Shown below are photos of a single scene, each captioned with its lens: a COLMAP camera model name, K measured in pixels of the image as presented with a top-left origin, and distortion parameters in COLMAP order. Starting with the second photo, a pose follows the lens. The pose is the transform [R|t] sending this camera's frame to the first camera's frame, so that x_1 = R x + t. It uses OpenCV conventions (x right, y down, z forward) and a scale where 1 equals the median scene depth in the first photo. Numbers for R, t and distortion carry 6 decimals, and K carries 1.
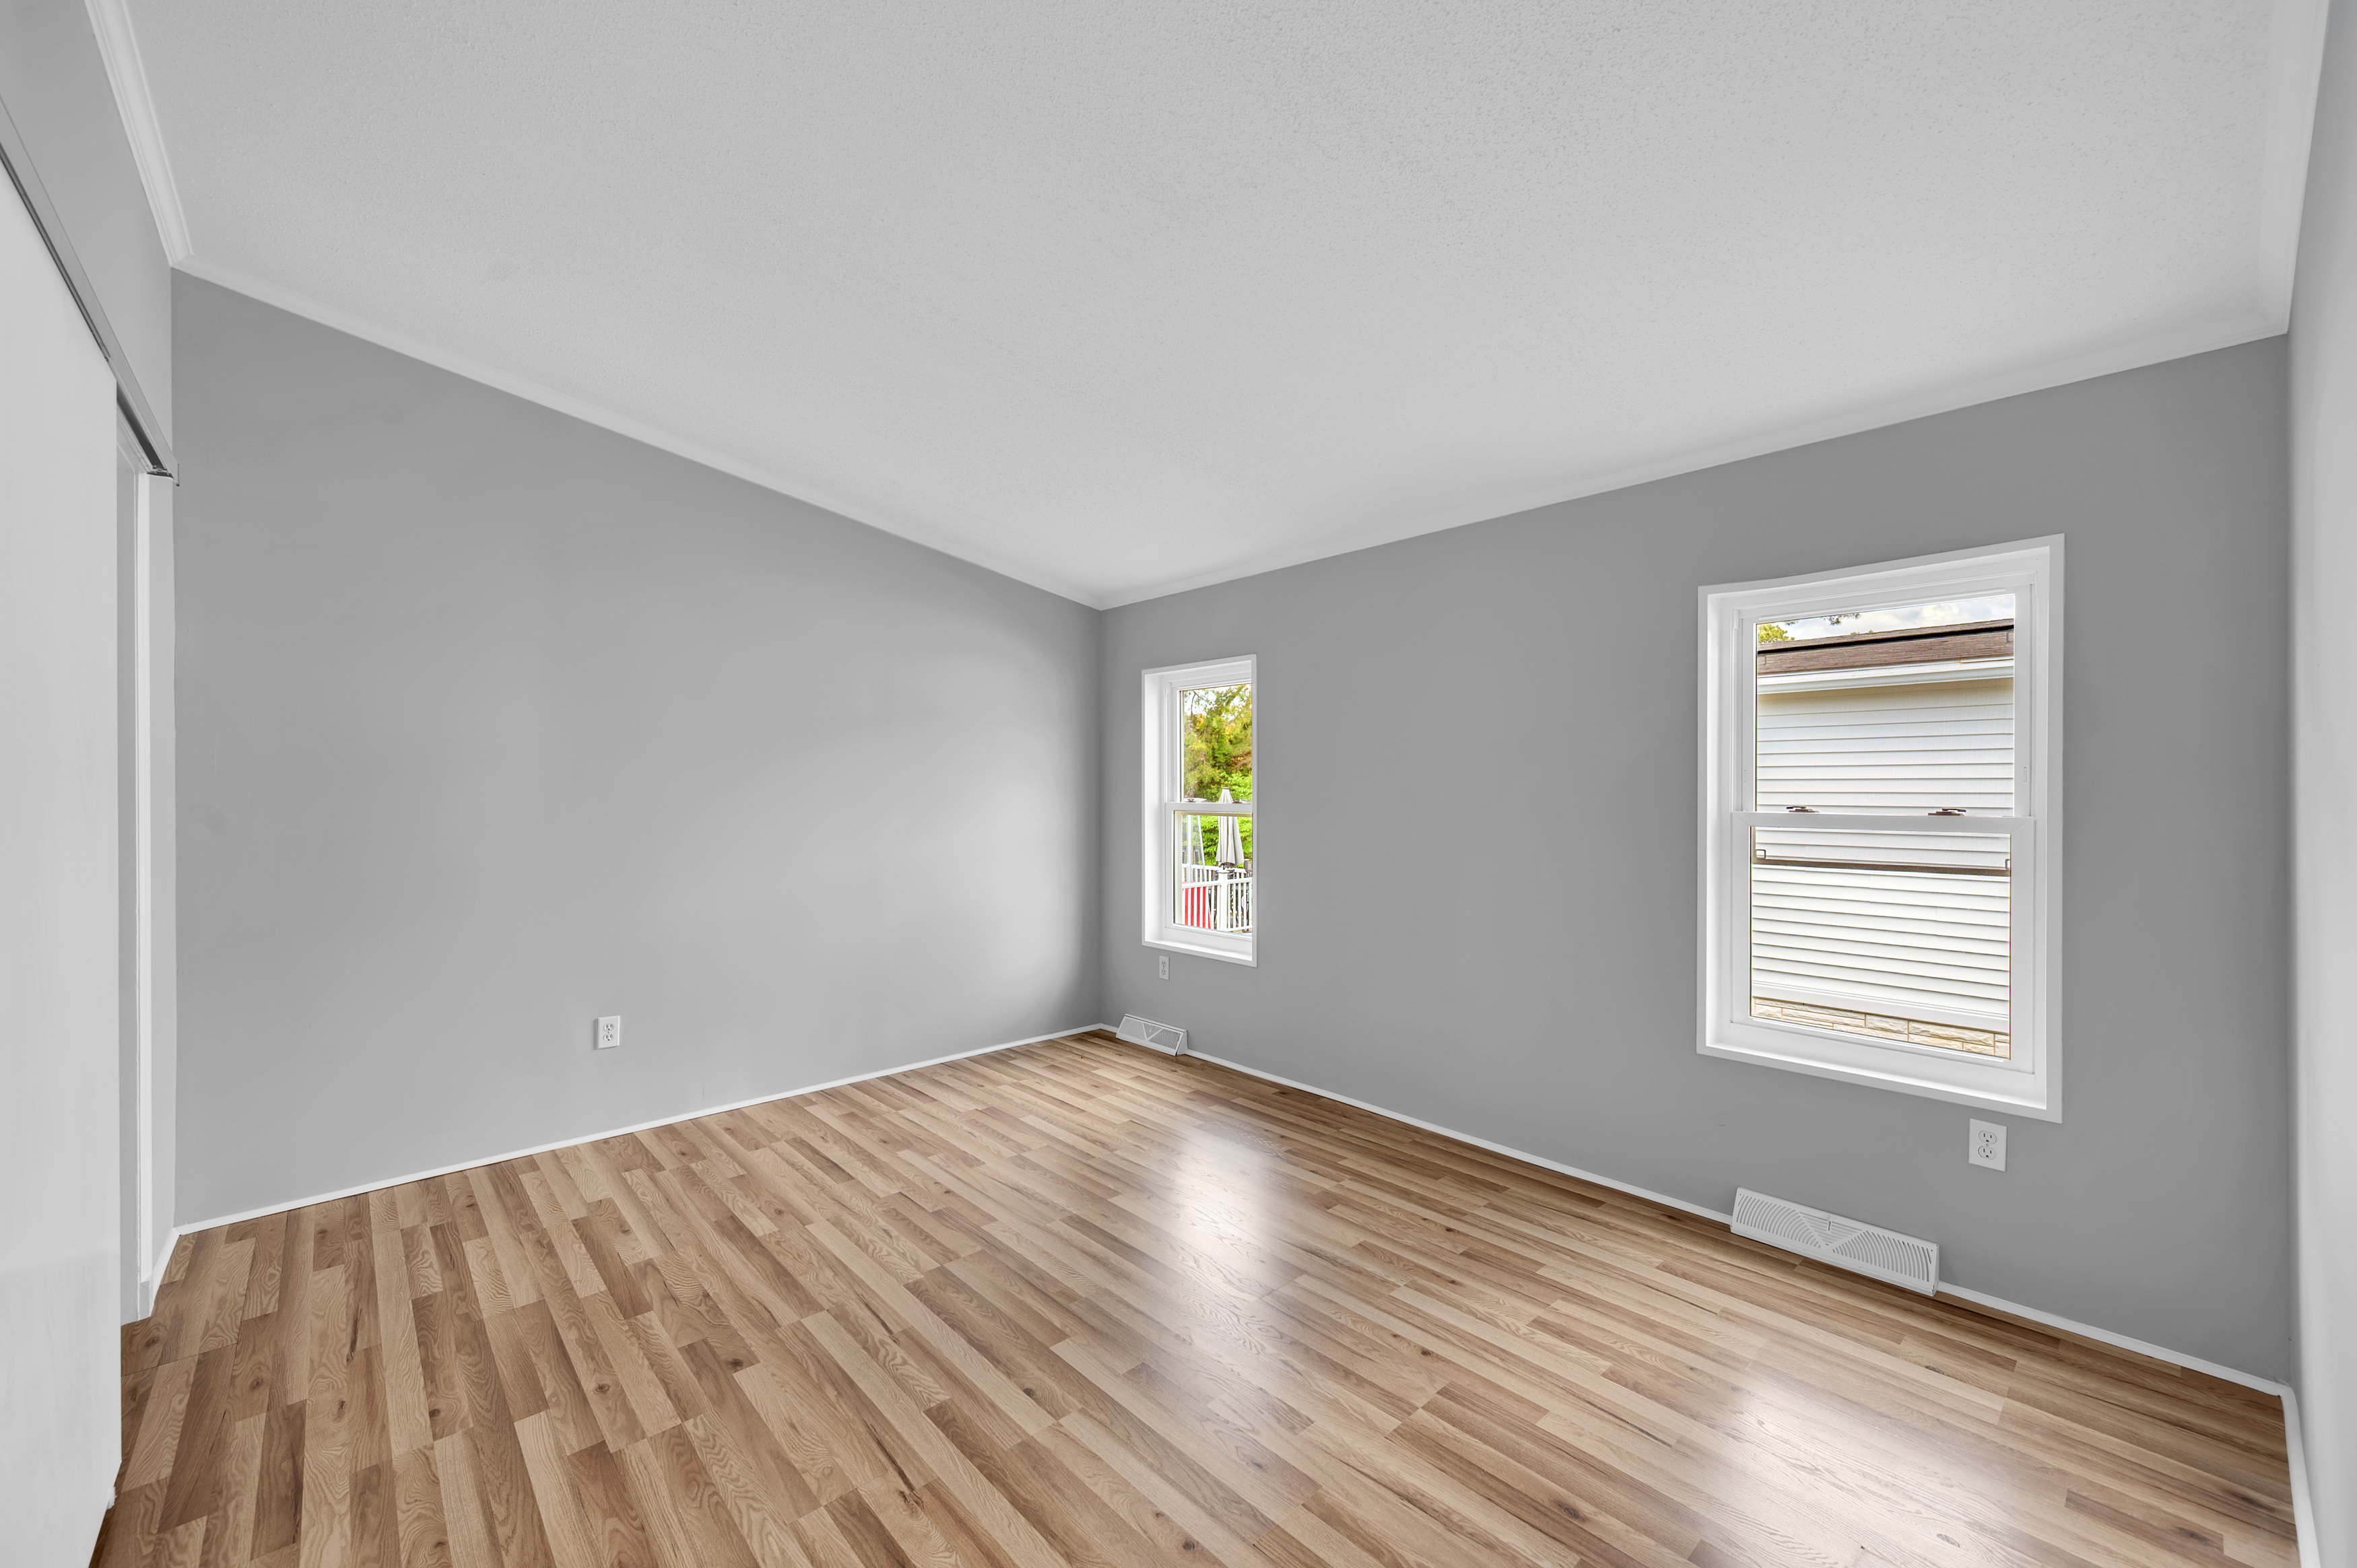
lens RADIAL K [[932.5, 0, 1177.1], [0, 932.5, 790.7], [0, 0, 1]] dist [-0.000325, -0.000075]
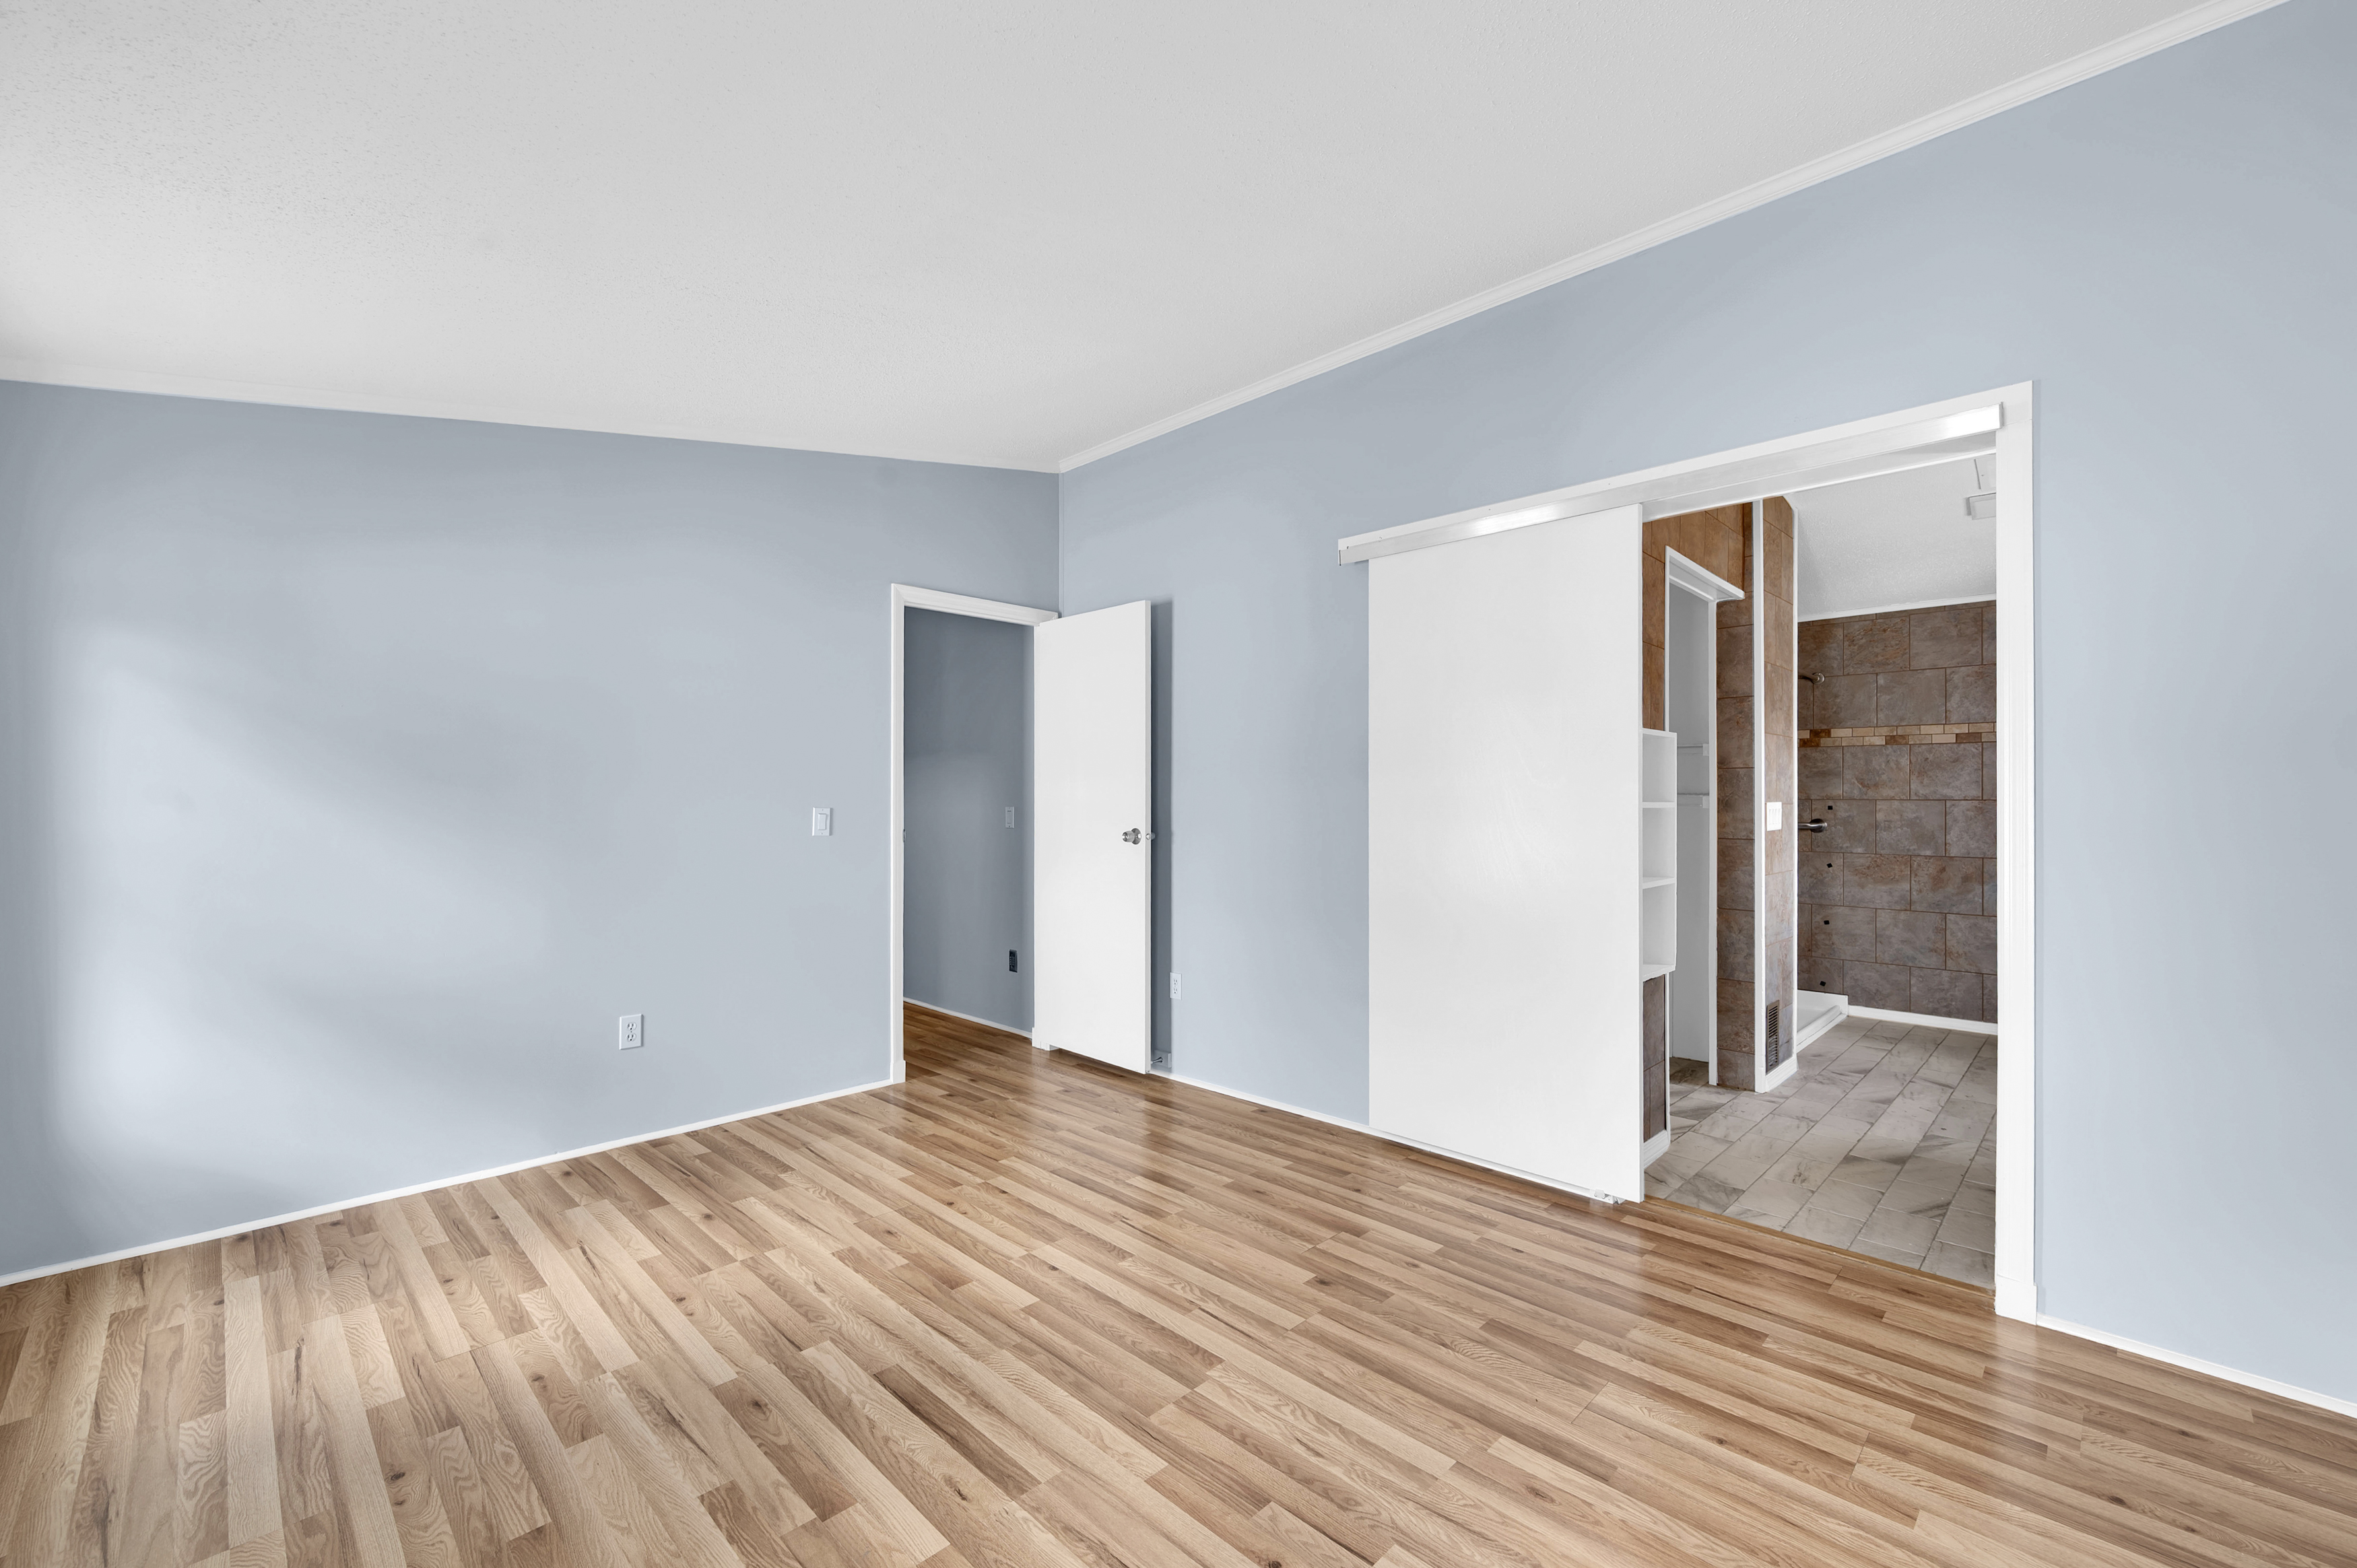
lens RADIAL K [[932.5, 0, 1189.8], [0, 932.5, 796.0], [0, 0, 1]] dist [-0.000325, -0.000075]
pose [[-0.997365, 0.005321, -0.072348, -0.218844], [0.005295, 0.999986, 0.000557, 0.030948], [0.072350, 0.000172, -0.997379, 1.936946]]
